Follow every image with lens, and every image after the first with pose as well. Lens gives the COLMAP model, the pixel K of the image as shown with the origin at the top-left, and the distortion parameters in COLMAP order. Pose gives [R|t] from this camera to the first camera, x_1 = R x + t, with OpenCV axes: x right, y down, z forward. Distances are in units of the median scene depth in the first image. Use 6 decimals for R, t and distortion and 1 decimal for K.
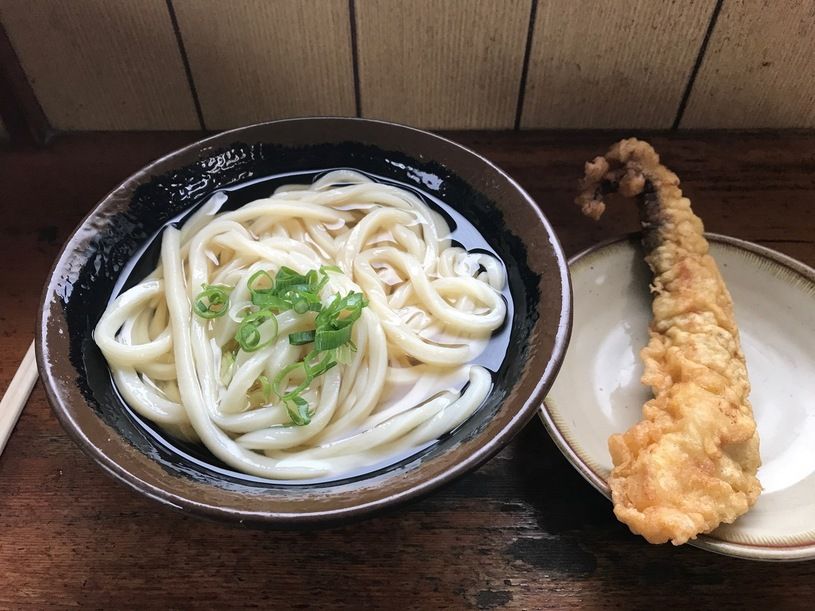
lens RADIAL K [[674.1, 0, 415.4], [0, 674.1, 307.7], [0, 0, 1]] dist [-0.026405, -0.046327]
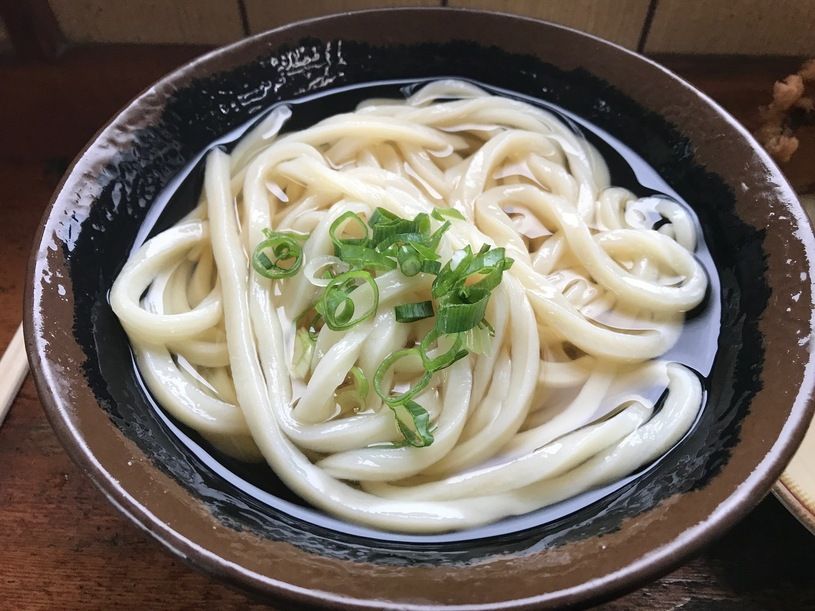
lens RADIAL K [[674.1, 0, 400.3], [0, 674.1, 307.4], [0, 0, 1]] dist [-0.026405, -0.046327]
pose [[0.998376, 0.034077, -0.045651, -0.142472], [-0.031563, 0.998003, 0.054718, 0.003526], [0.047424, -0.053189, 0.997458, 0.308076]]
